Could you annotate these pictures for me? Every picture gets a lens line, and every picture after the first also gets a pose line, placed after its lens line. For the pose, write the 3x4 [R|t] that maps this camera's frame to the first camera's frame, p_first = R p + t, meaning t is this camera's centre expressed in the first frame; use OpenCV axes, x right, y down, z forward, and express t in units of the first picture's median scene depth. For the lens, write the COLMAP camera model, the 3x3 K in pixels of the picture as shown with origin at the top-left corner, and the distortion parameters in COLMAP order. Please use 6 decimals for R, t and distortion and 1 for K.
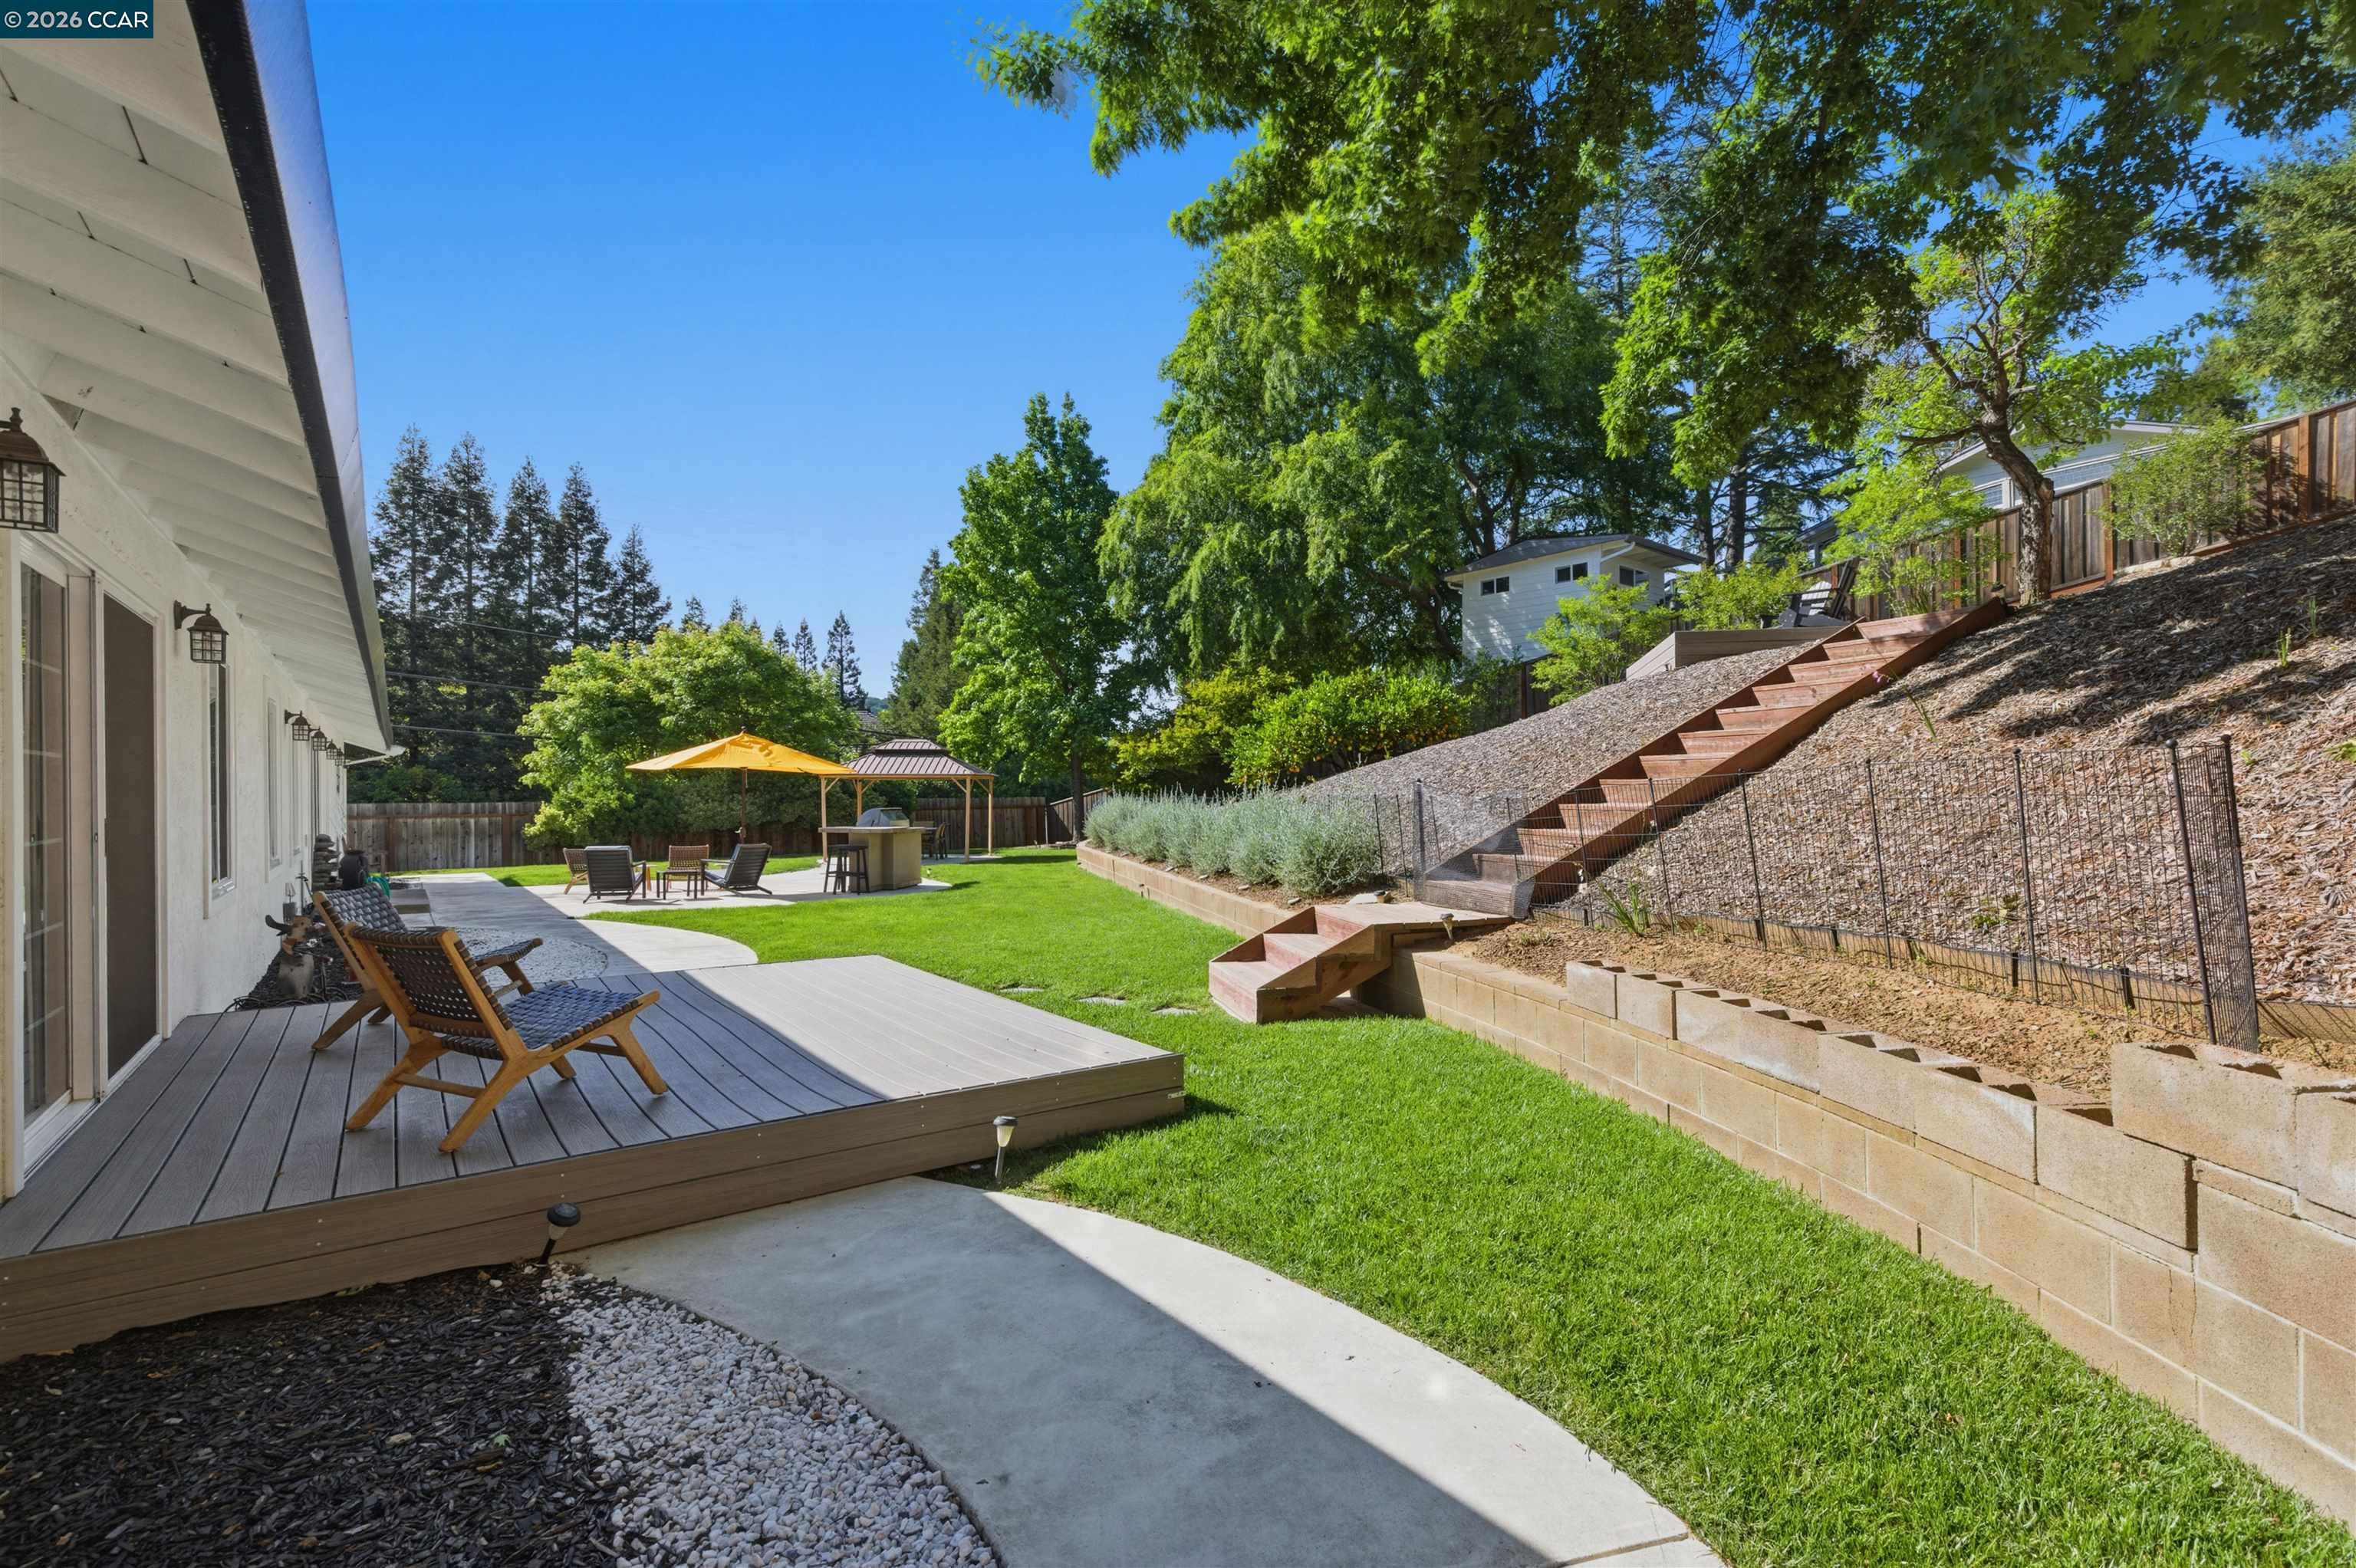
lens RADIAL K [[1074.2, 0, 1171.2], [0, 1074.2, 788.0], [0, 0, 1]] dist [-0.002959, 0.001401]
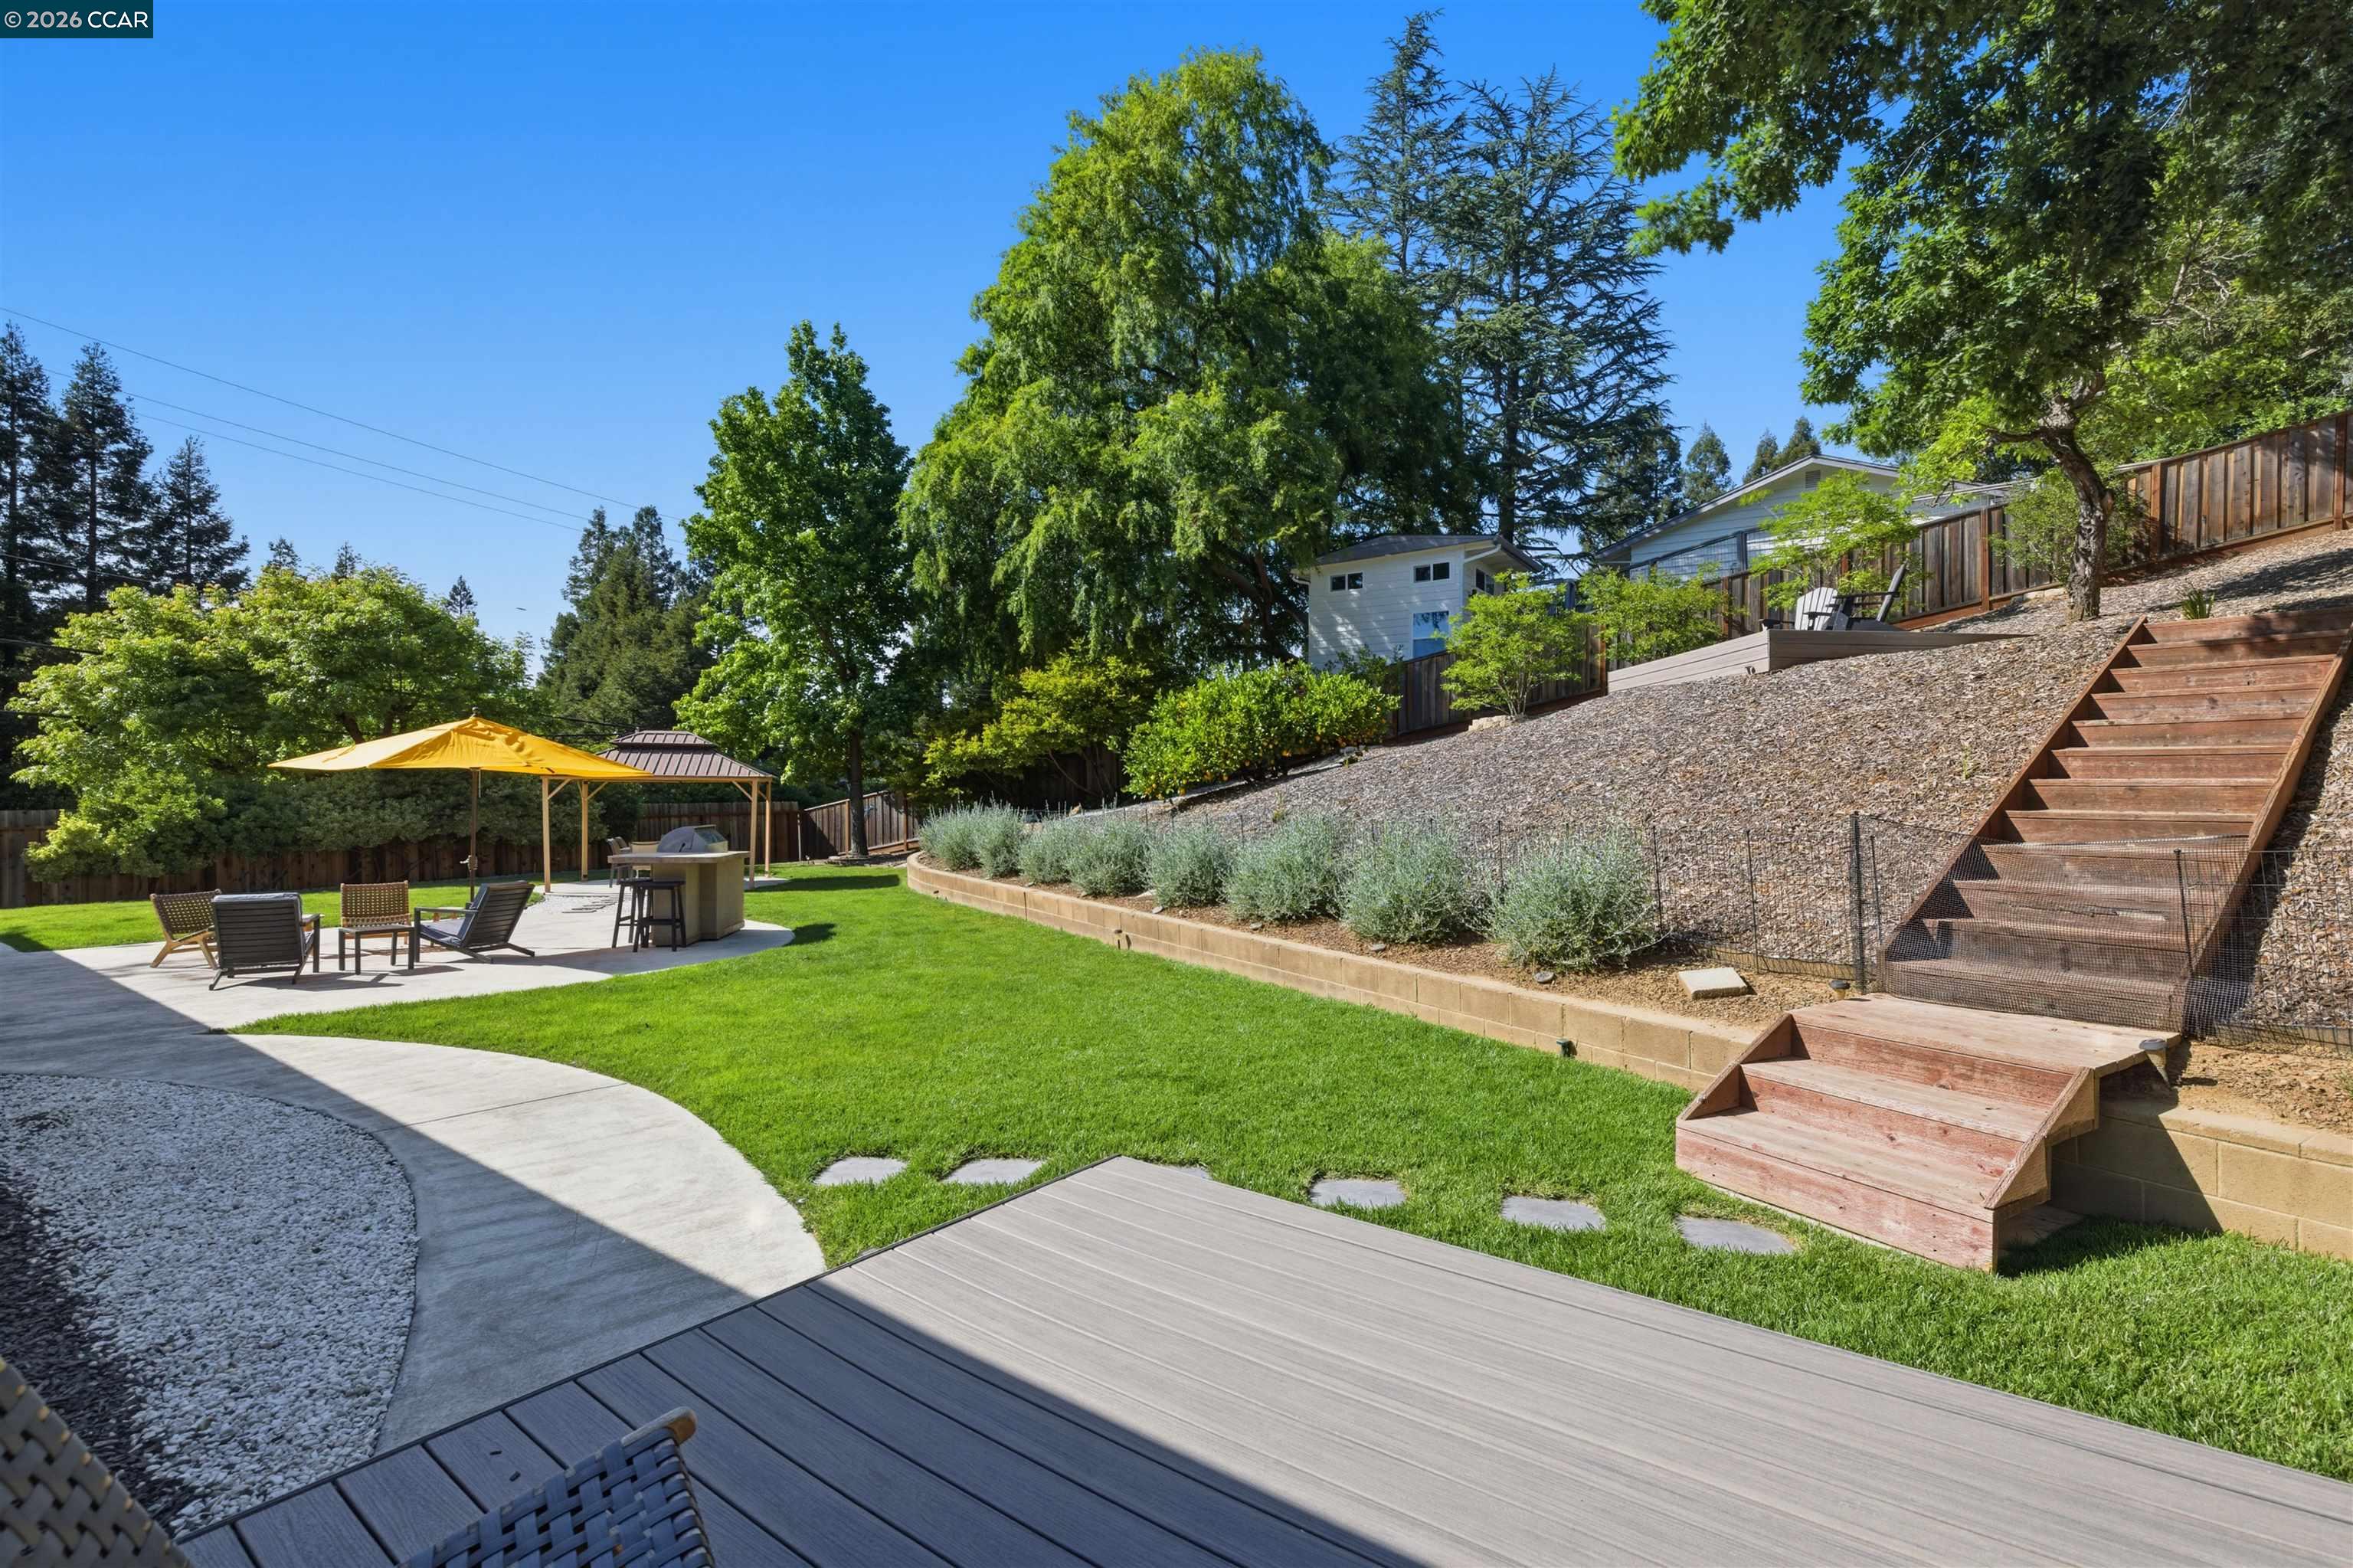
lens RADIAL K [[1072.9, 0, 1184.2], [0, 1072.9, 787.5], [0, 0, 1]] dist [-0.002959, 0.001401]
pose [[0.953745, 0.006501, 0.300547, -0.109669], [-0.006571, 0.999978, -0.000779, -0.005689], [-0.300545, -0.001232, 0.953767, 0.136290]]
